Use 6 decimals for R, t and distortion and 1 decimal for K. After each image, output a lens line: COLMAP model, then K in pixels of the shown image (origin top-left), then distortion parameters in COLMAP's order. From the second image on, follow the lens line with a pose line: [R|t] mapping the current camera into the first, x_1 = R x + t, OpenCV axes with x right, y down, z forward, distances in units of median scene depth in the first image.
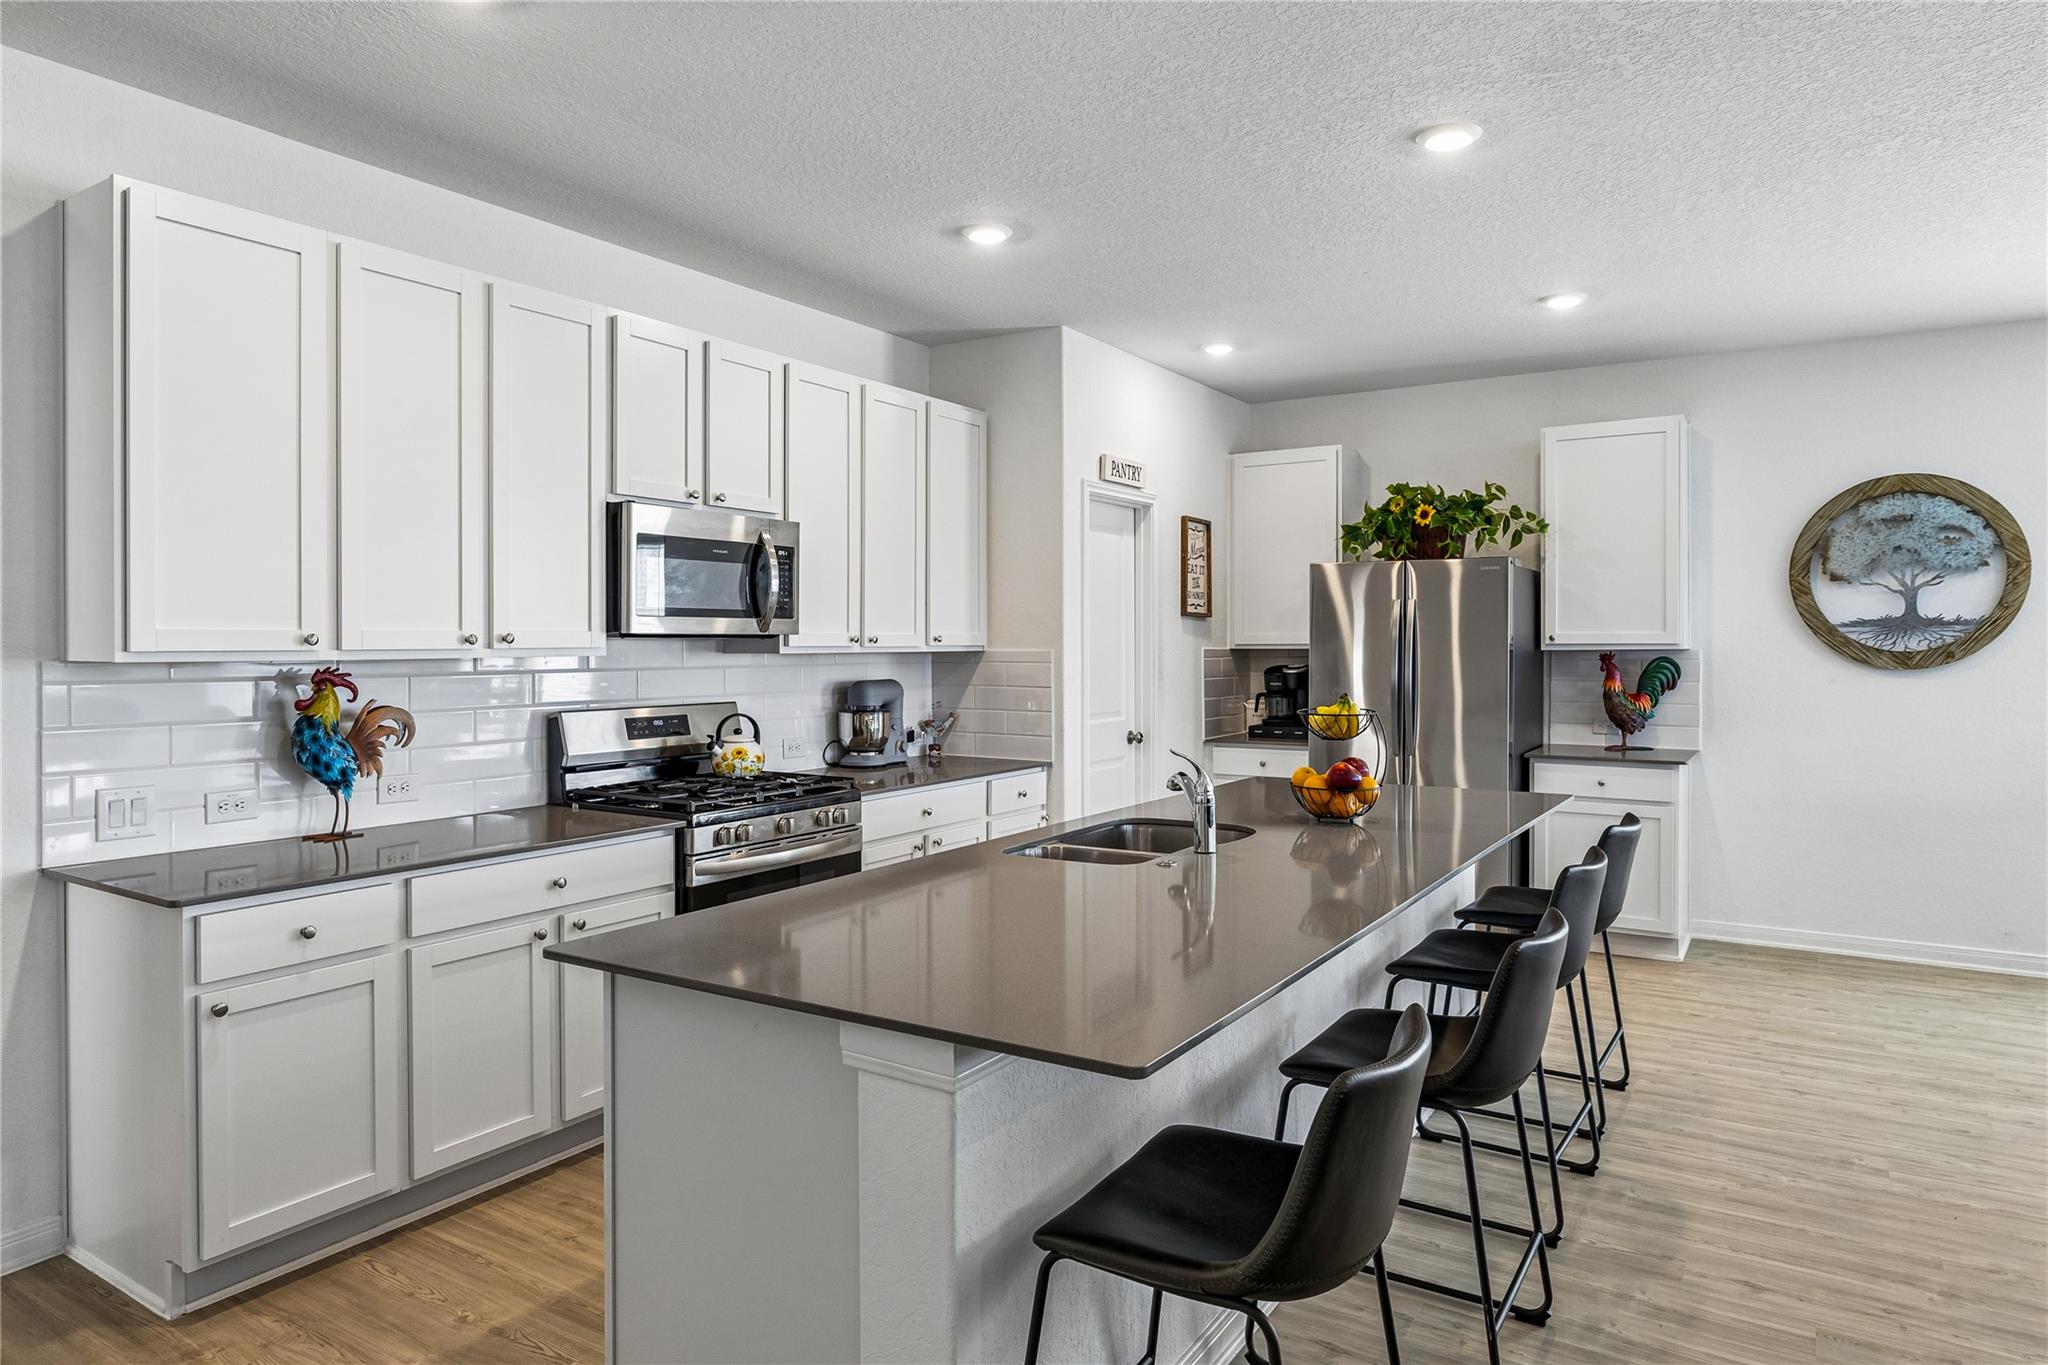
lens RADIAL K [[1242.5, 0, 1023.8], [0, 1242.5, 646.3], [0, 0, 1]] dist [-0.002361, -0.000996]
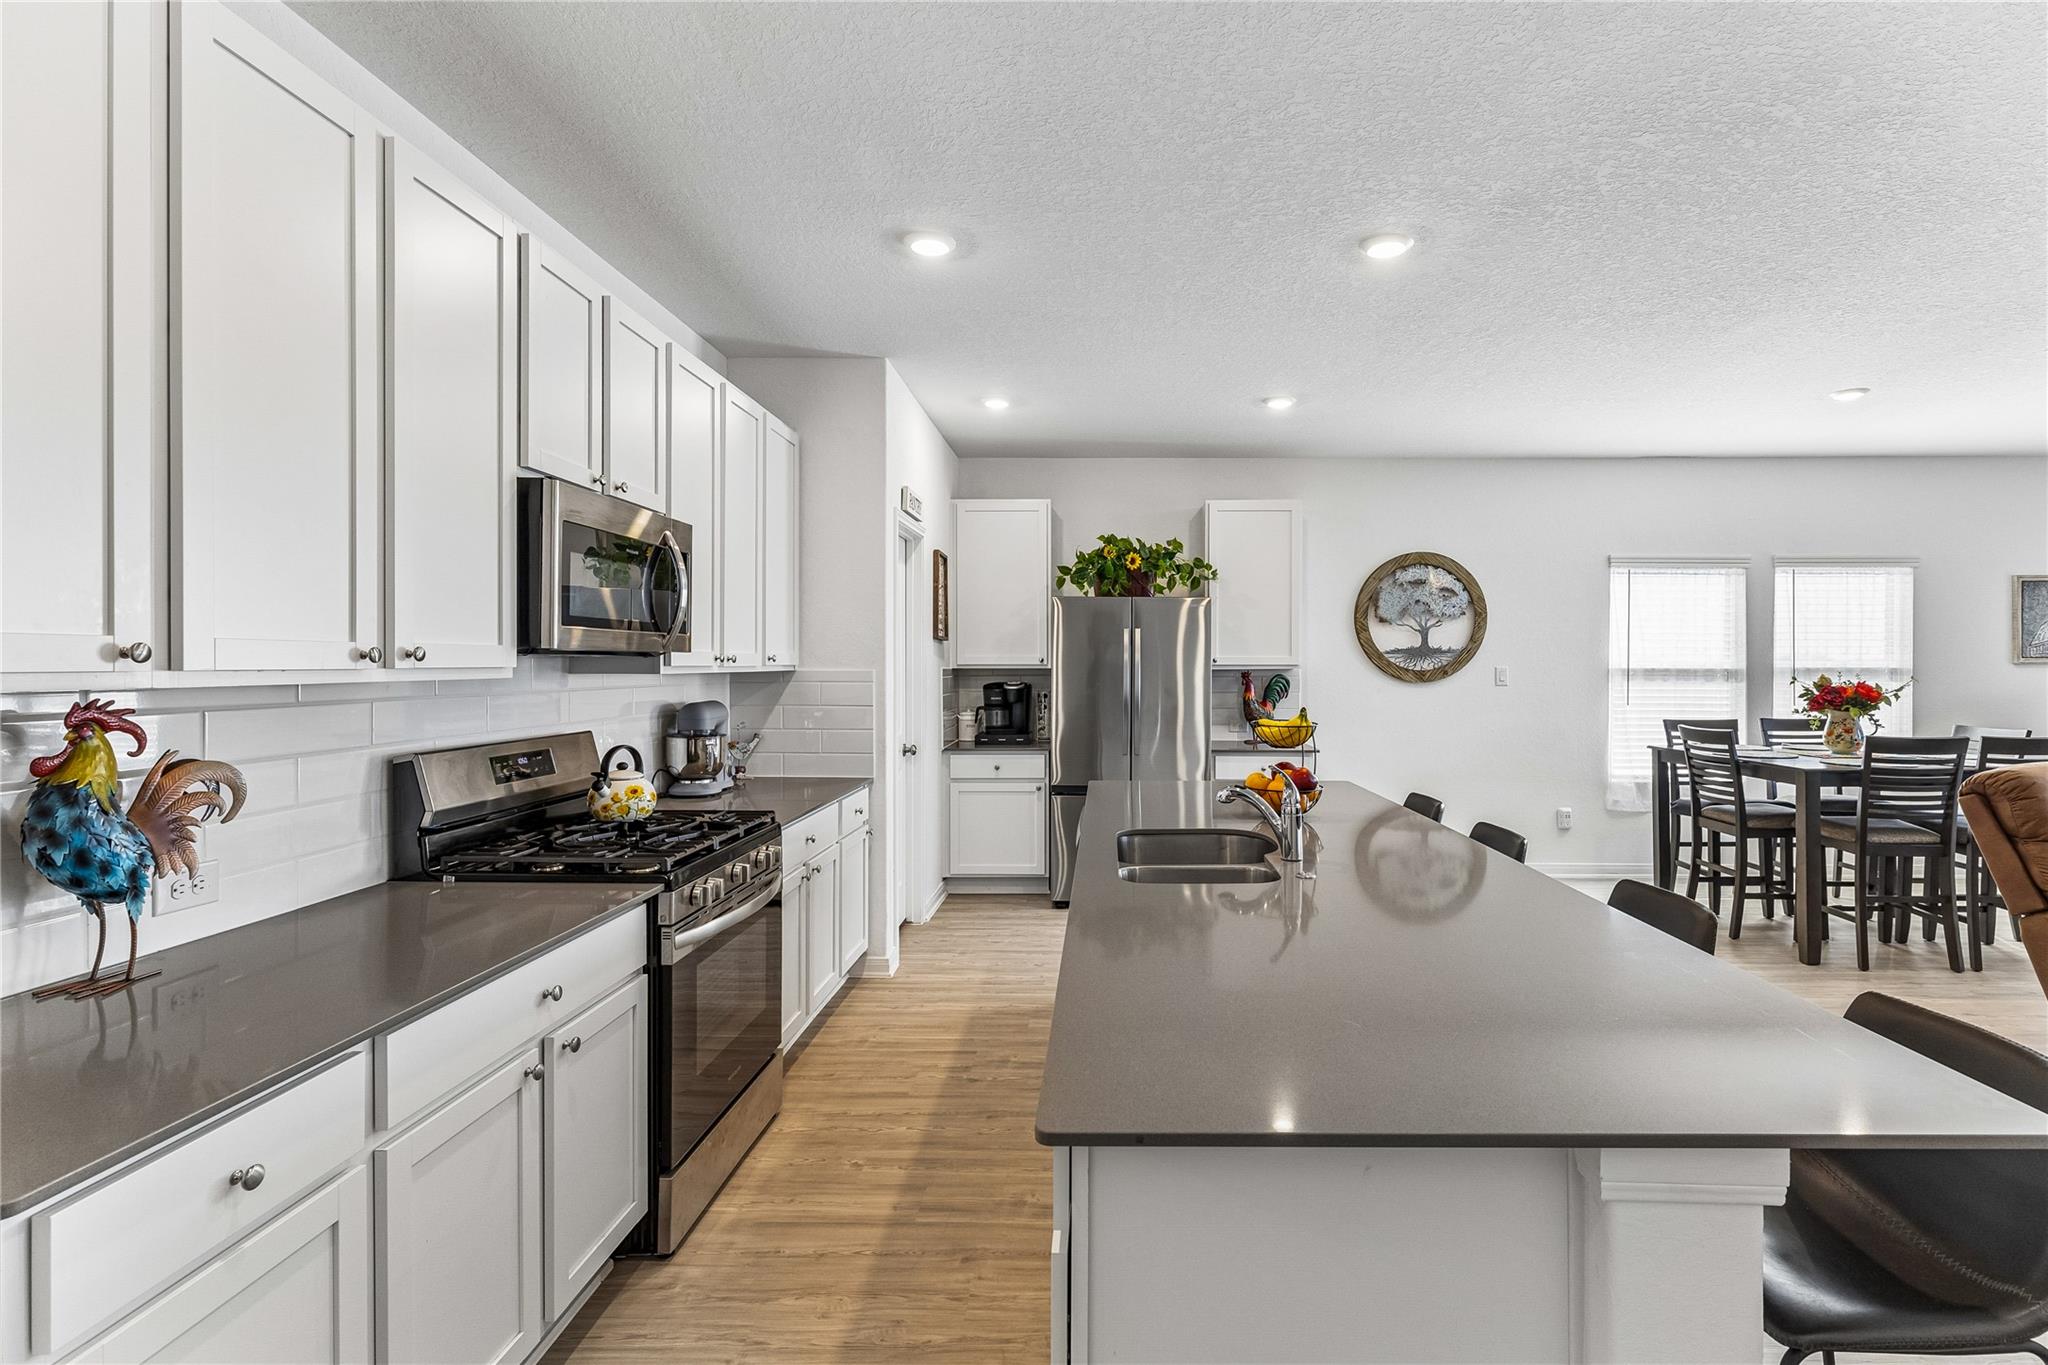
lens RADIAL K [[965.5, 0, 1099.6], [0, 965.5, 666.4], [0, 0, 1]] dist [0.002201, 0.000010]
pose [[0.847365, 0.001140, 0.531010, -0.249311], [-0.001102, 0.999999, -0.000389, 0.000340], [-0.531010, -0.000256, 0.847366, 0.220341]]
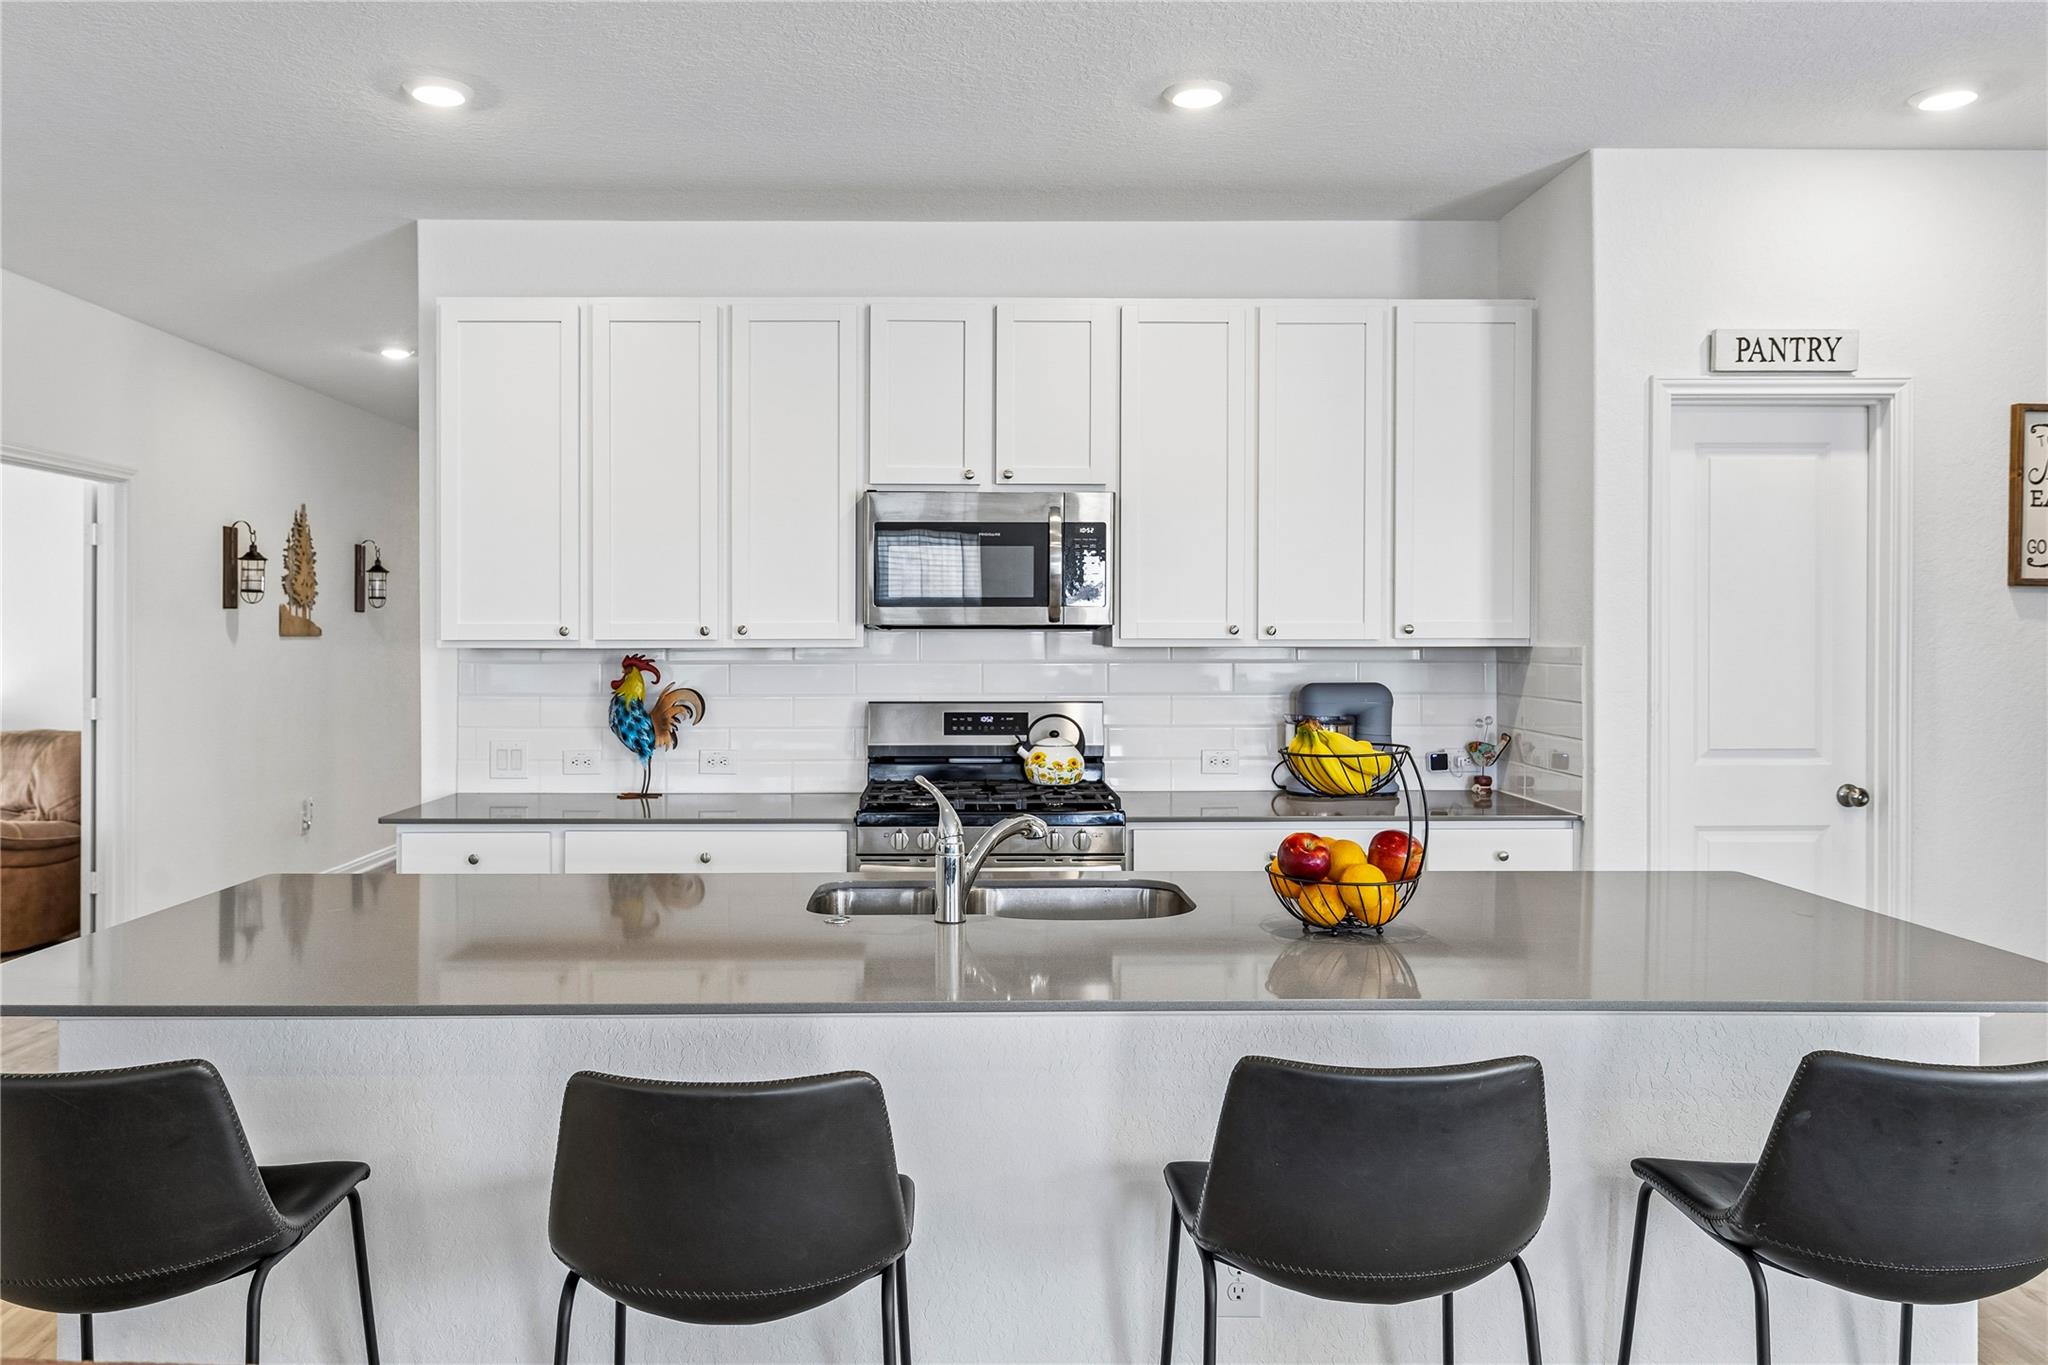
lens RADIAL K [[1421.0, 0, 968.5], [0, 1421.0, 648.3], [0, 0, 1]] dist [-0.002885, -0.000291]
pose [[0.551497, 0.007050, -0.834147, 0.476556], [-0.003574, 0.999975, 0.006089, 0.001146], [0.834169, -0.000377, 0.551508, 0.319151]]
